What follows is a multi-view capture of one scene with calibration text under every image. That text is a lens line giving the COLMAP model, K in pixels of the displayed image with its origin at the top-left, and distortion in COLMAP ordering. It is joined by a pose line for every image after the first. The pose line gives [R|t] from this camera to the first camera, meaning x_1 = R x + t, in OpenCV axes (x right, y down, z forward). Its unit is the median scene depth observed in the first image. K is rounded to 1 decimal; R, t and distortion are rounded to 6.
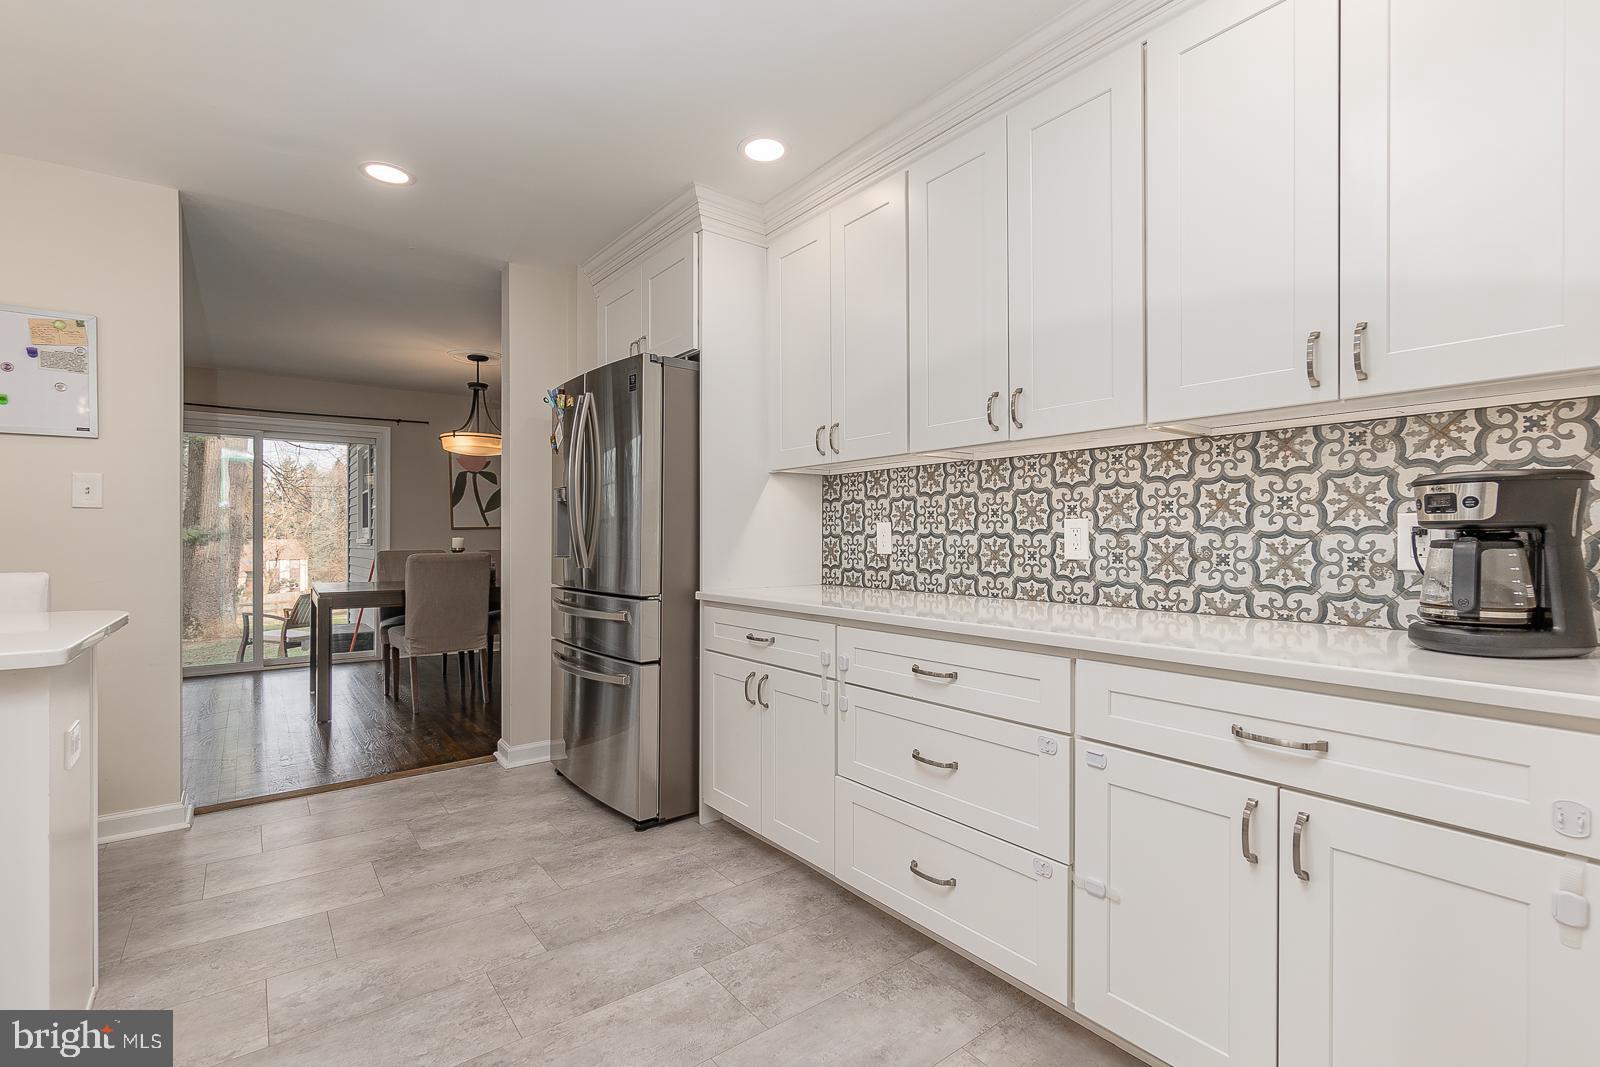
lens RADIAL K [[722.7, 0, 810.9], [0, 722.7, 536.4], [0, 0, 1]] dist [0.004424, 0.001360]
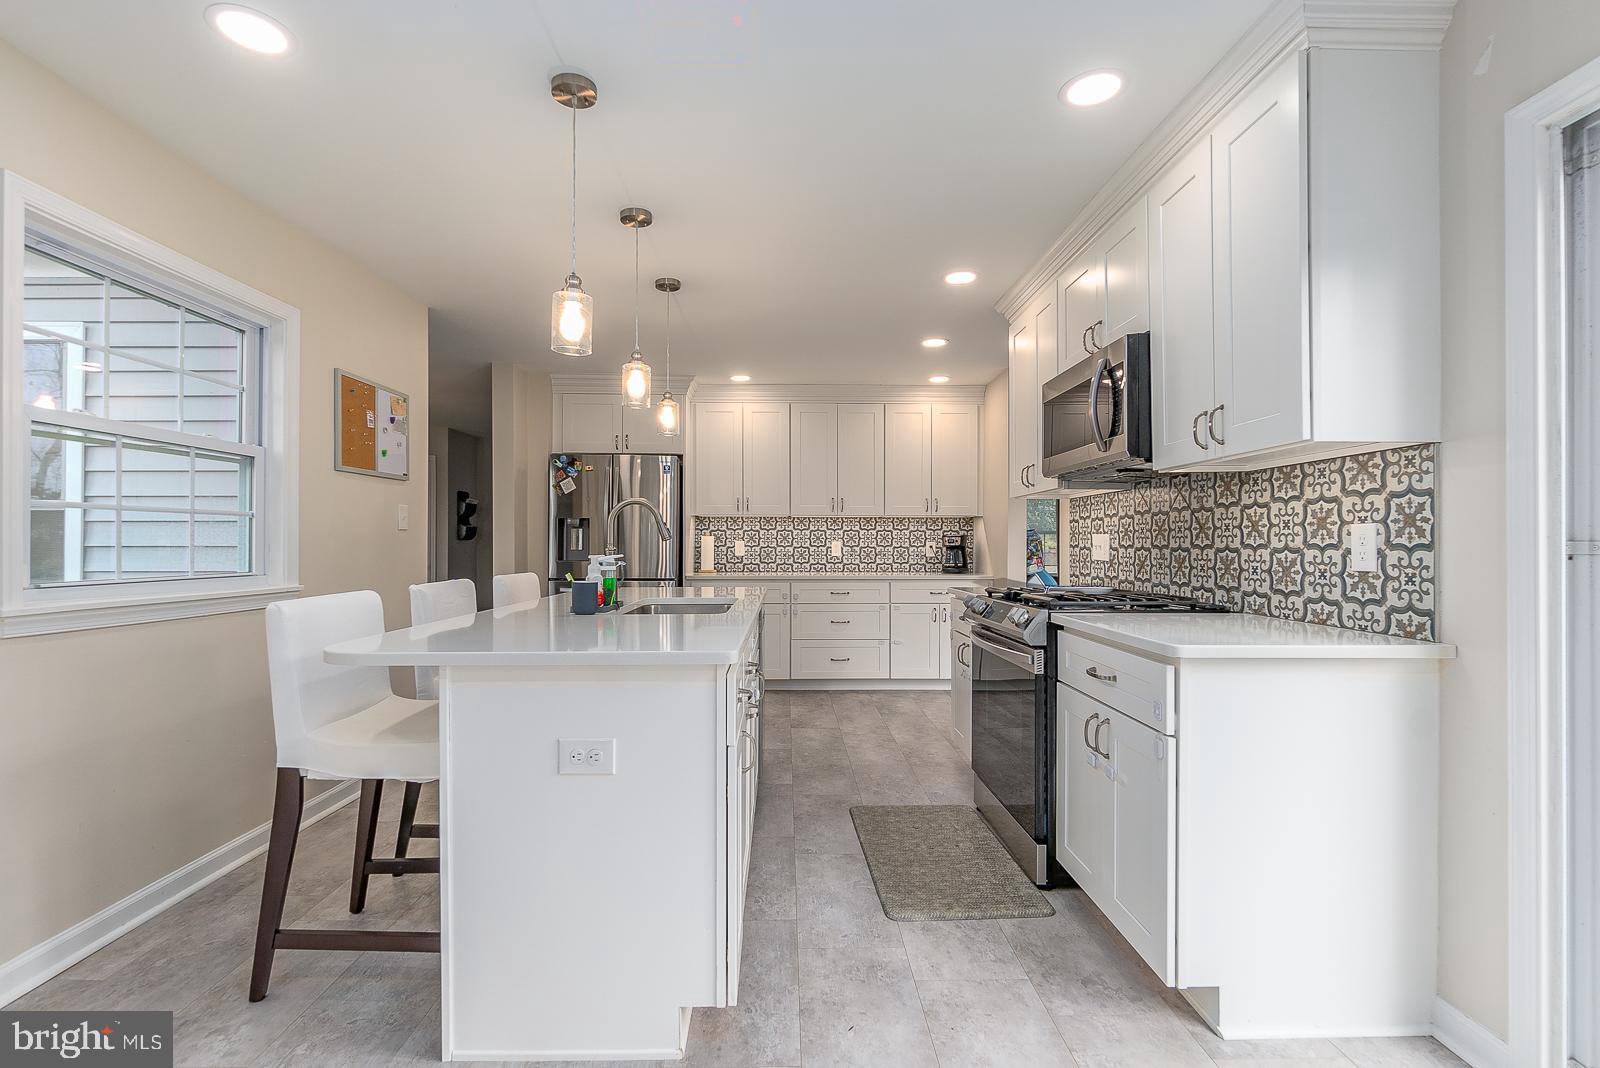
lens RADIAL K [[722.7, 0, 798.4], [0, 722.7, 536.7], [0, 0, 1]] dist [0.004424, 0.001360]
pose [[0.591312, 0.009151, 0.806391, -2.253702], [-0.003058, 0.999954, -0.009105, -0.019631], [-0.806437, 0.002918, 0.591313, -0.614282]]
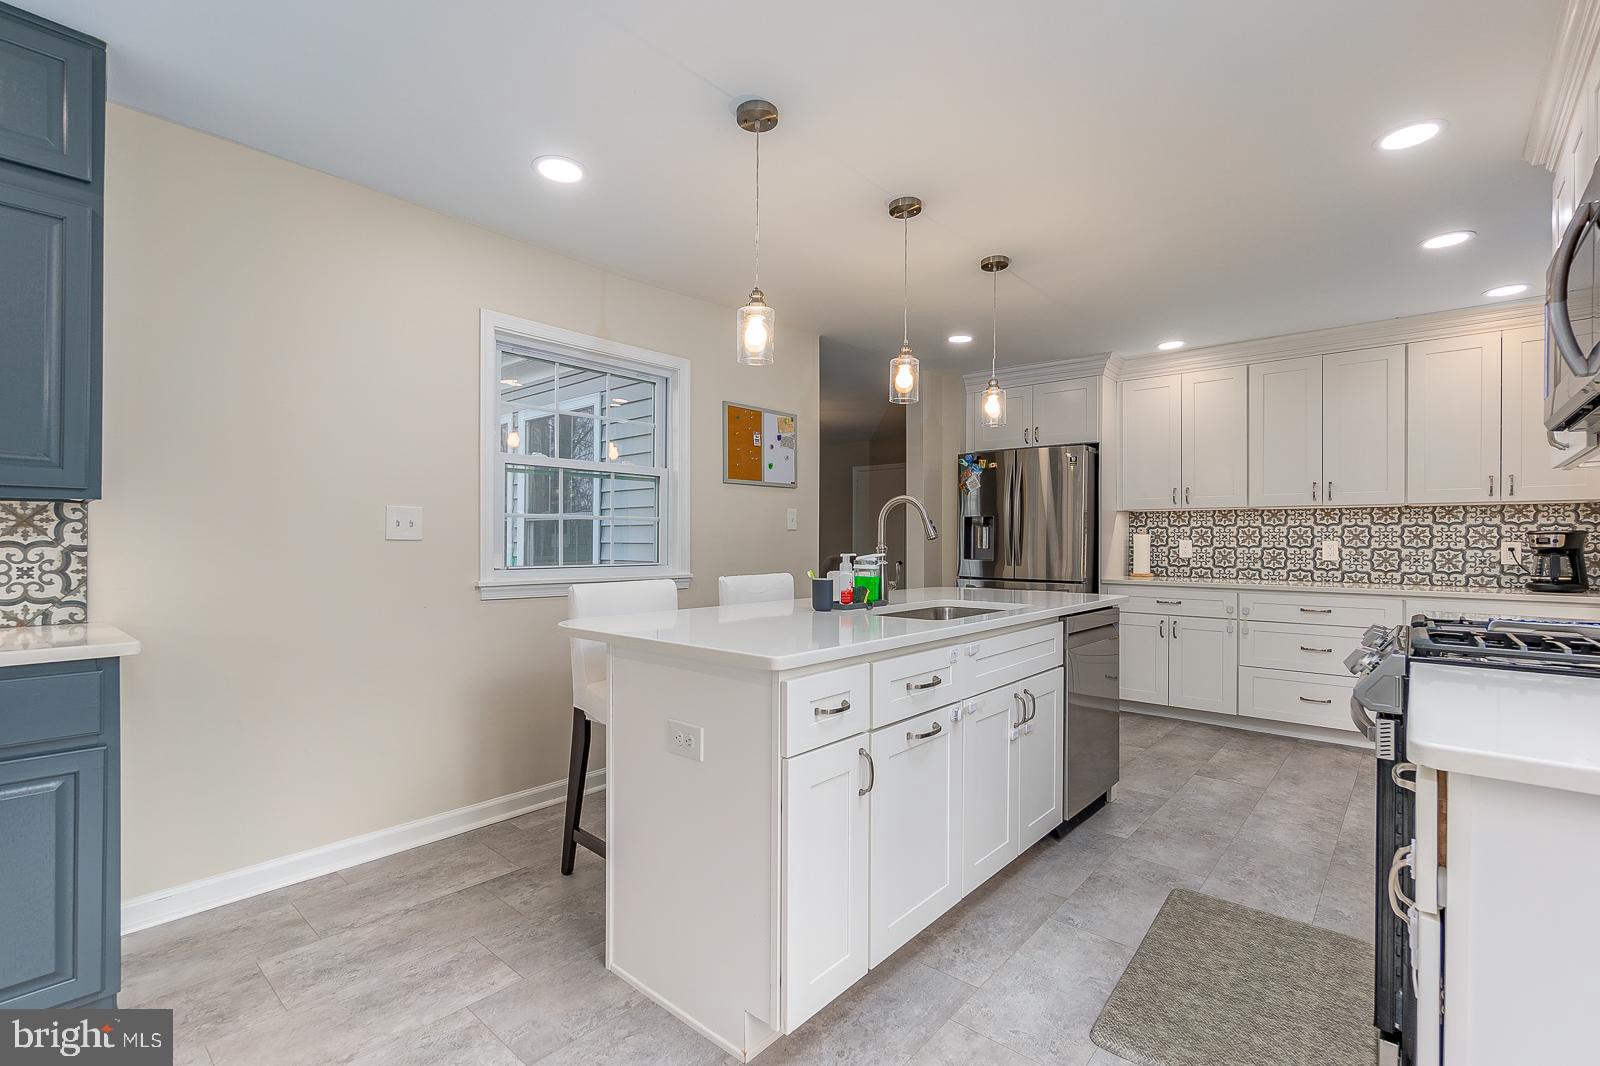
lens RADIAL K [[722.7, 0, 802.3], [0, 722.7, 537.0], [0, 0, 1]] dist [0.004424, 0.001360]
pose [[0.979407, 0.005893, 0.201812, -1.754359], [-0.005462, 0.999981, -0.002691, -0.024787], [-0.201824, 0.001534, 0.979421, -0.837649]]
